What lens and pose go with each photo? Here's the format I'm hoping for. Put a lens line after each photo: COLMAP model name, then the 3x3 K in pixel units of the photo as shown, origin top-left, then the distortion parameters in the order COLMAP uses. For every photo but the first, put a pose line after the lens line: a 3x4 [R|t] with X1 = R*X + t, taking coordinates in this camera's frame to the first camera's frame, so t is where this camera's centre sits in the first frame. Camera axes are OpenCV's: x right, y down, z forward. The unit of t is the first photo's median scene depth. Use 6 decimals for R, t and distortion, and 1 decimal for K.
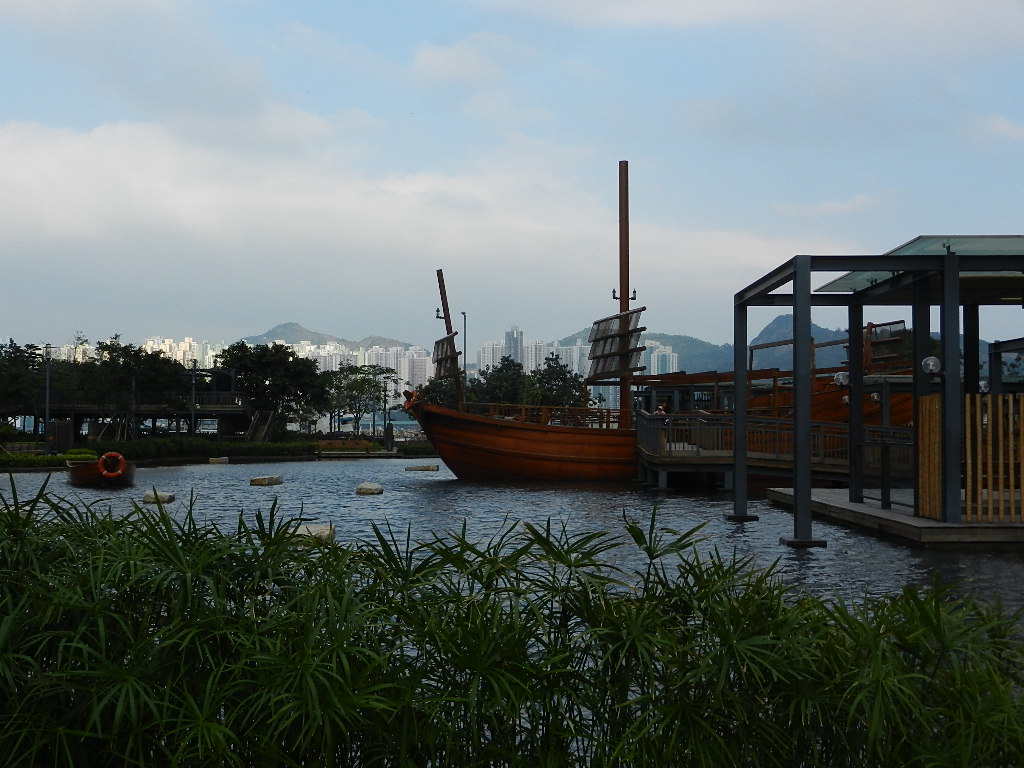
lens RADIAL K [[1154.8, 0, 512.0], [0, 1154.8, 384.0], [0, 0, 1]] dist [-0.001956, -0.003440]
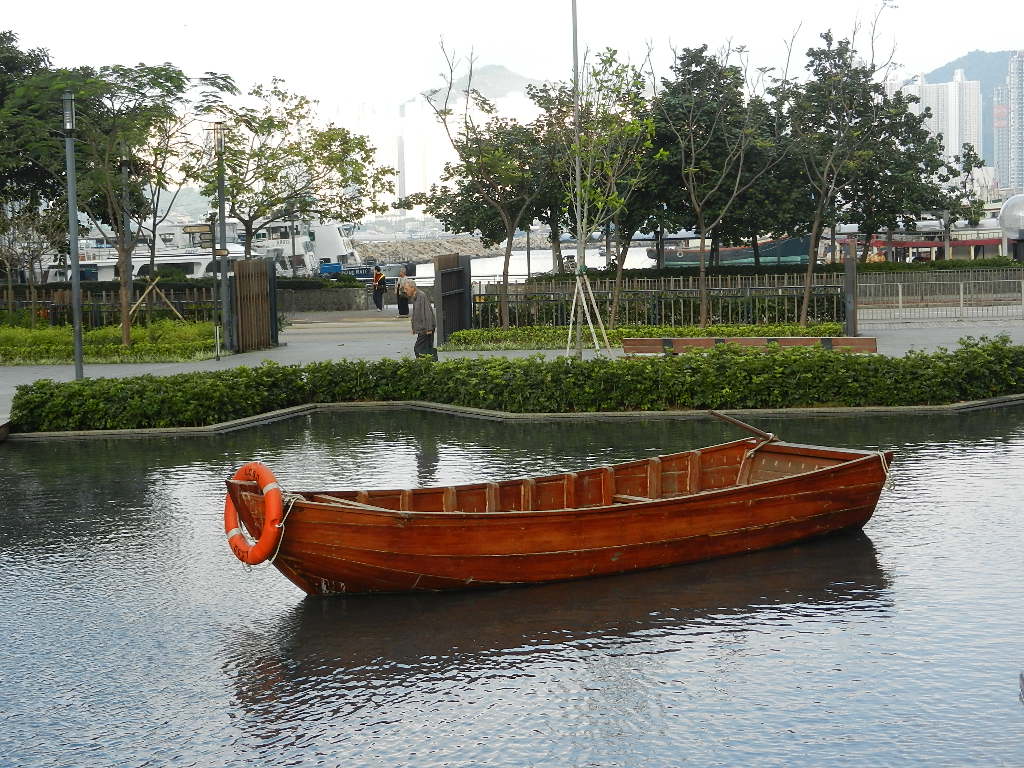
lens RADIAL K [[1786.0, 0, 512.0], [0, 1786.0, 384.0], [0, 0, 1]] dist [-0.046652, -0.183262]
pose [[0.981330, -0.015532, -0.191704, 0.121103], [0.039589, 0.991703, 0.122306, 0.024667], [0.188214, -0.127611, 0.973802, 1.225865]]
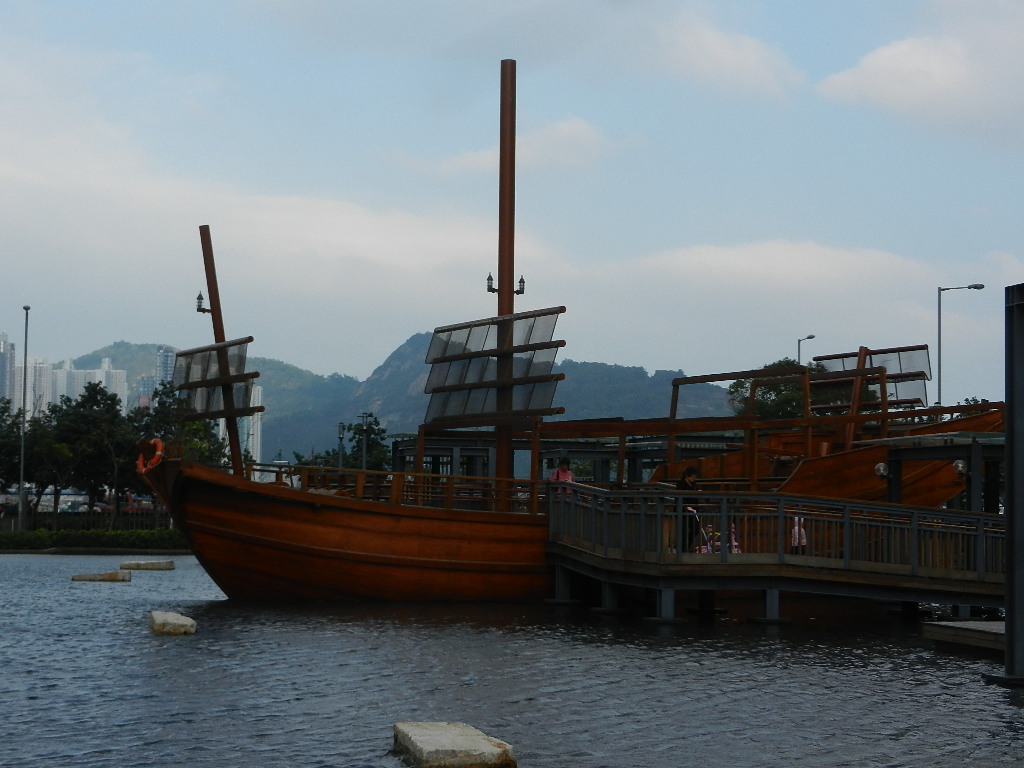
lens RADIAL K [[1786.0, 0, 512.0], [0, 1786.0, 384.0], [0, 0, 1]] dist [-0.046652, -0.183262]
pose [[0.958482, 0.030790, 0.283487, -0.163037], [-0.022938, 0.999257, -0.030976, 0.001650], [-0.284230, 0.023187, 0.958476, 0.128905]]
